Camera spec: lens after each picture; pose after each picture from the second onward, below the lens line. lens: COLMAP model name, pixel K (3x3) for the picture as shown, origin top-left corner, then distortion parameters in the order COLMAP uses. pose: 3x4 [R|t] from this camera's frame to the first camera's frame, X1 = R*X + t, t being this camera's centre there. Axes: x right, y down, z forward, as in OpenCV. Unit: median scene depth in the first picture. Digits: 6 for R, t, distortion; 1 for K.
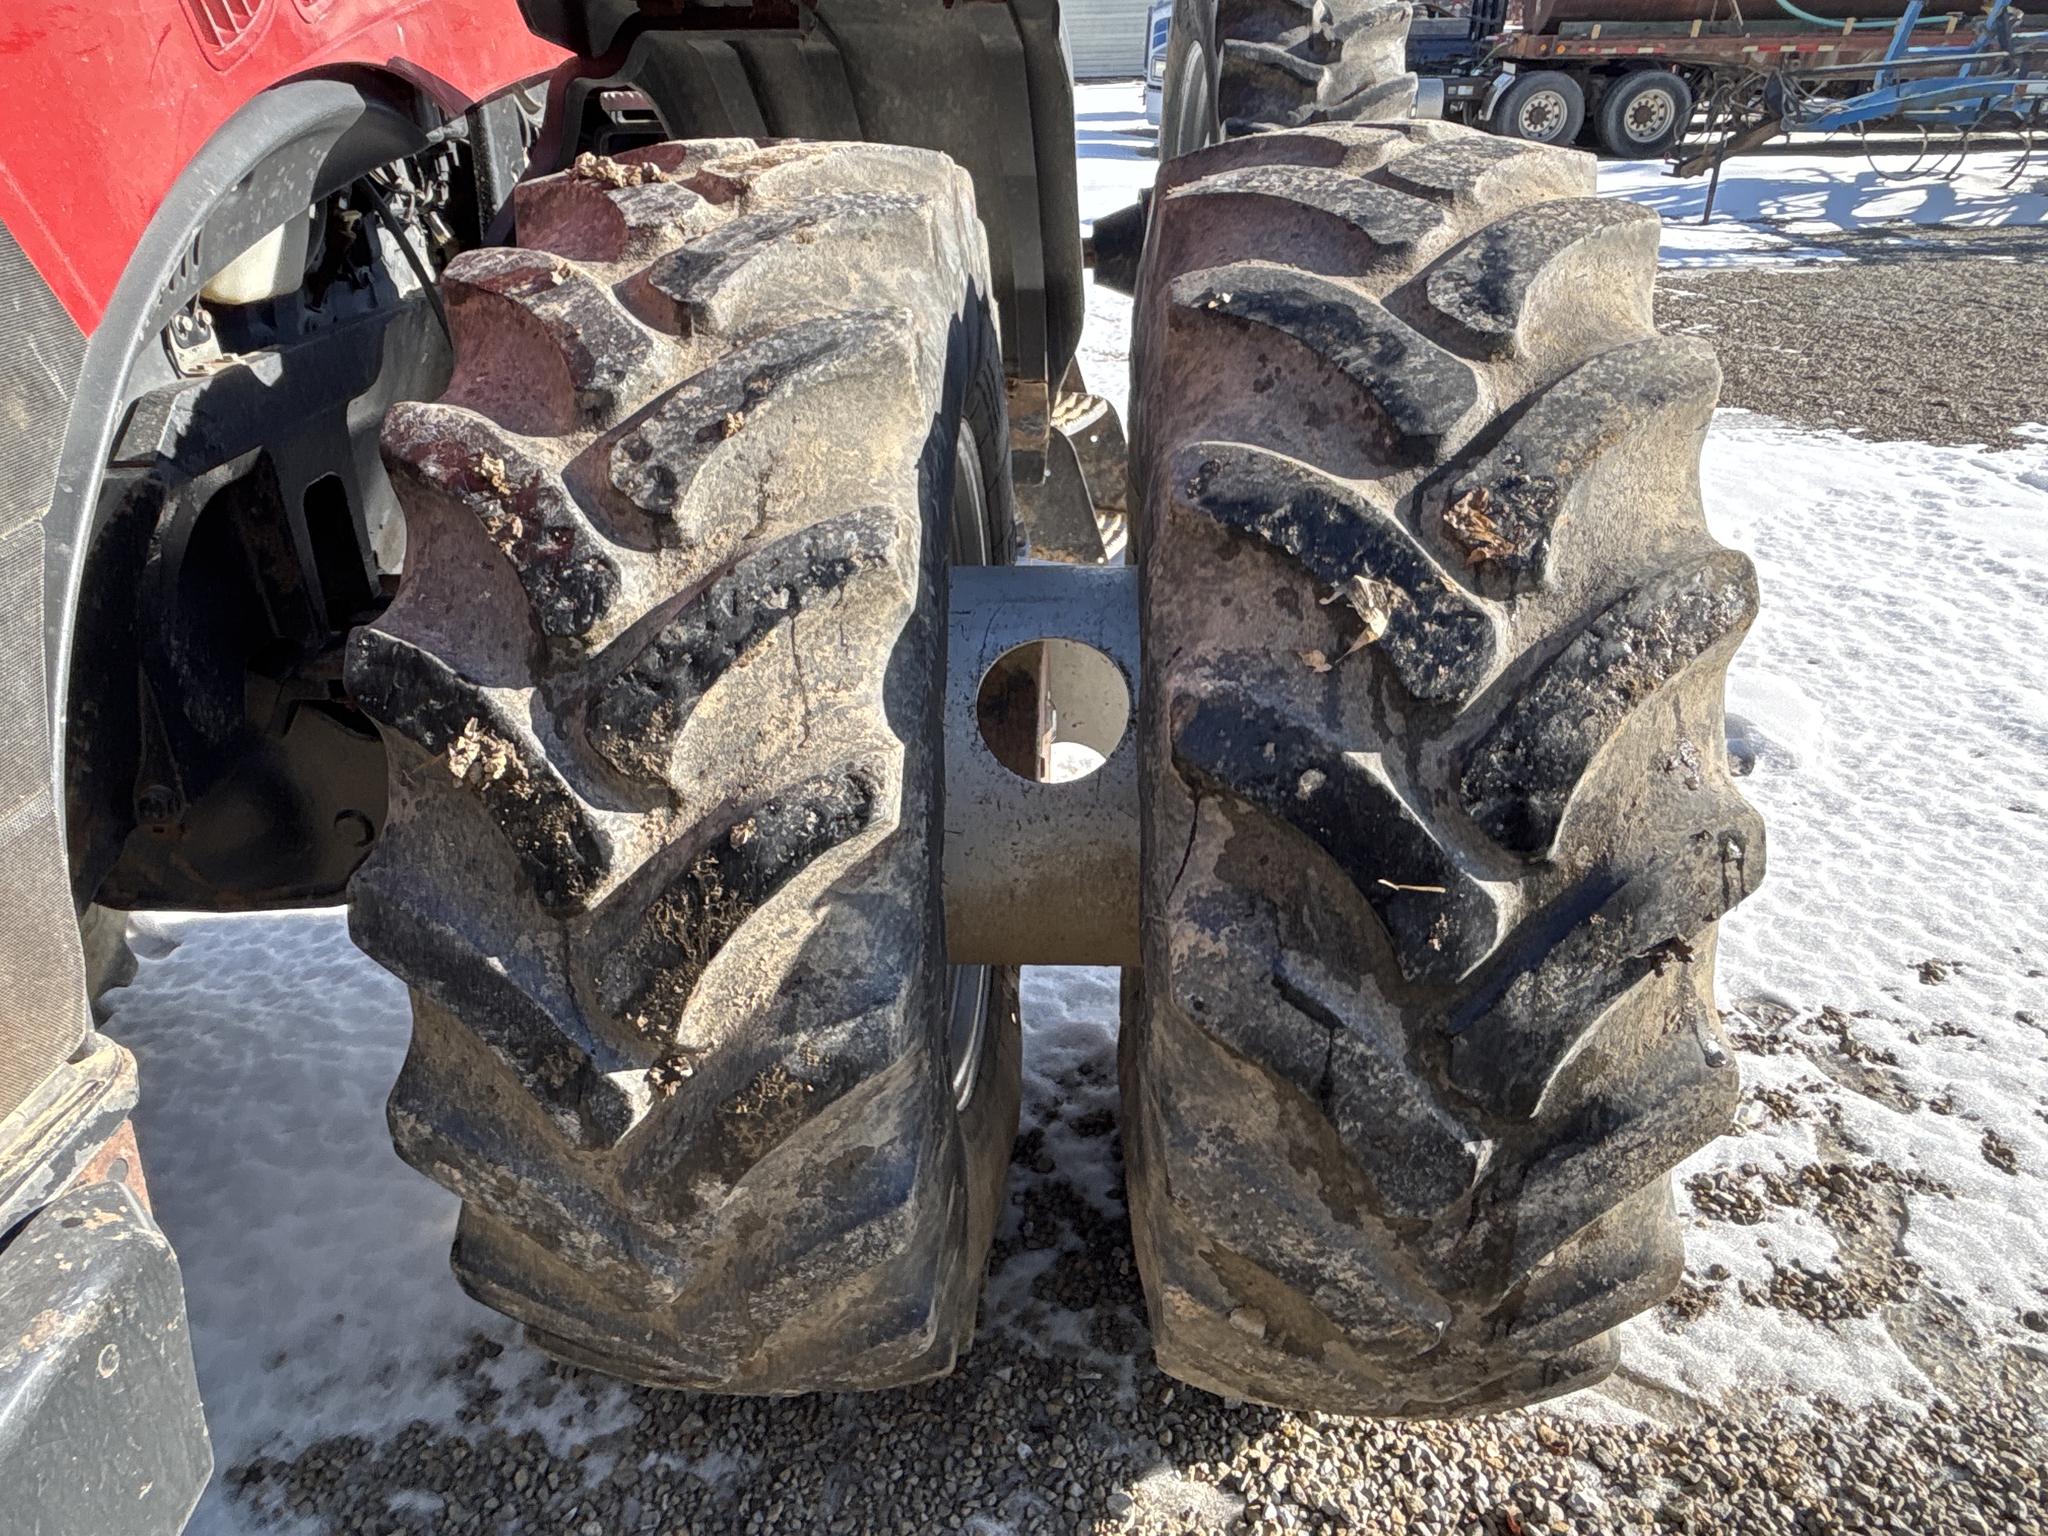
lens RADIAL K [[1241.4, 0, 1027.8], [0, 1241.4, 756.5], [0, 0, 1]] dist [0.001836, -0.002814]
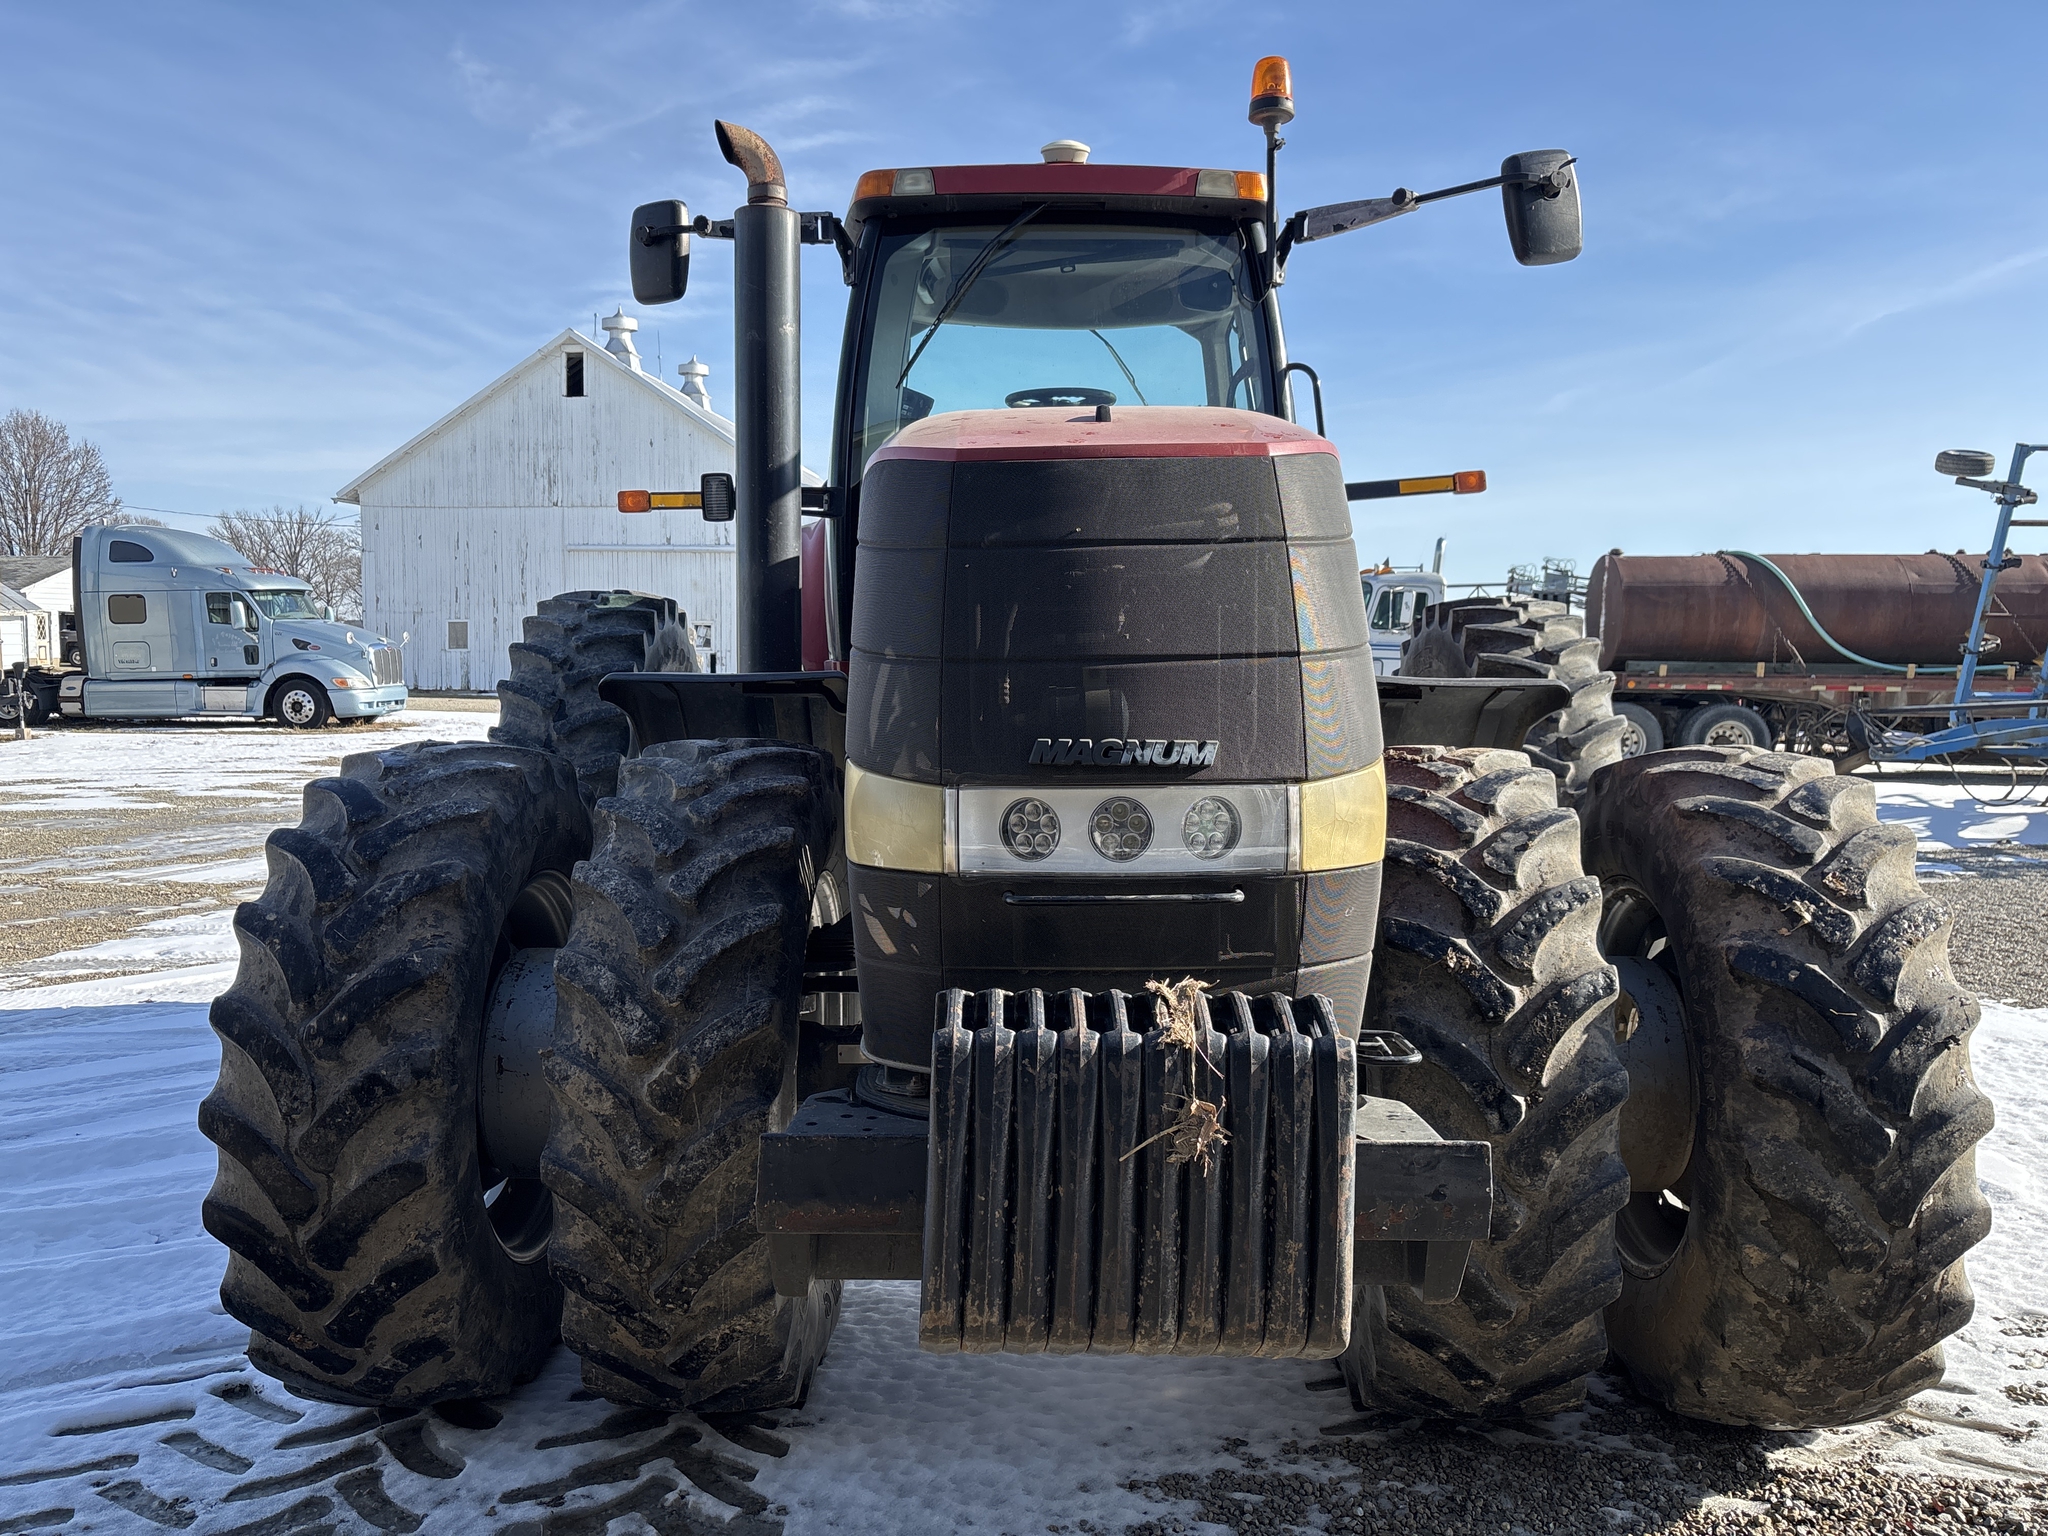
lens RADIAL K [[1485.7, 0, 1024.0], [0, 1485.7, 768.0], [0, 0, 1]] dist [0.018414, -0.007252]
pose [[0.999631, 0.023661, -0.013360, -1.248909], [-0.027116, 0.900263, -0.434501, 0.956910], [0.001747, 0.434702, 0.900572, -1.848167]]
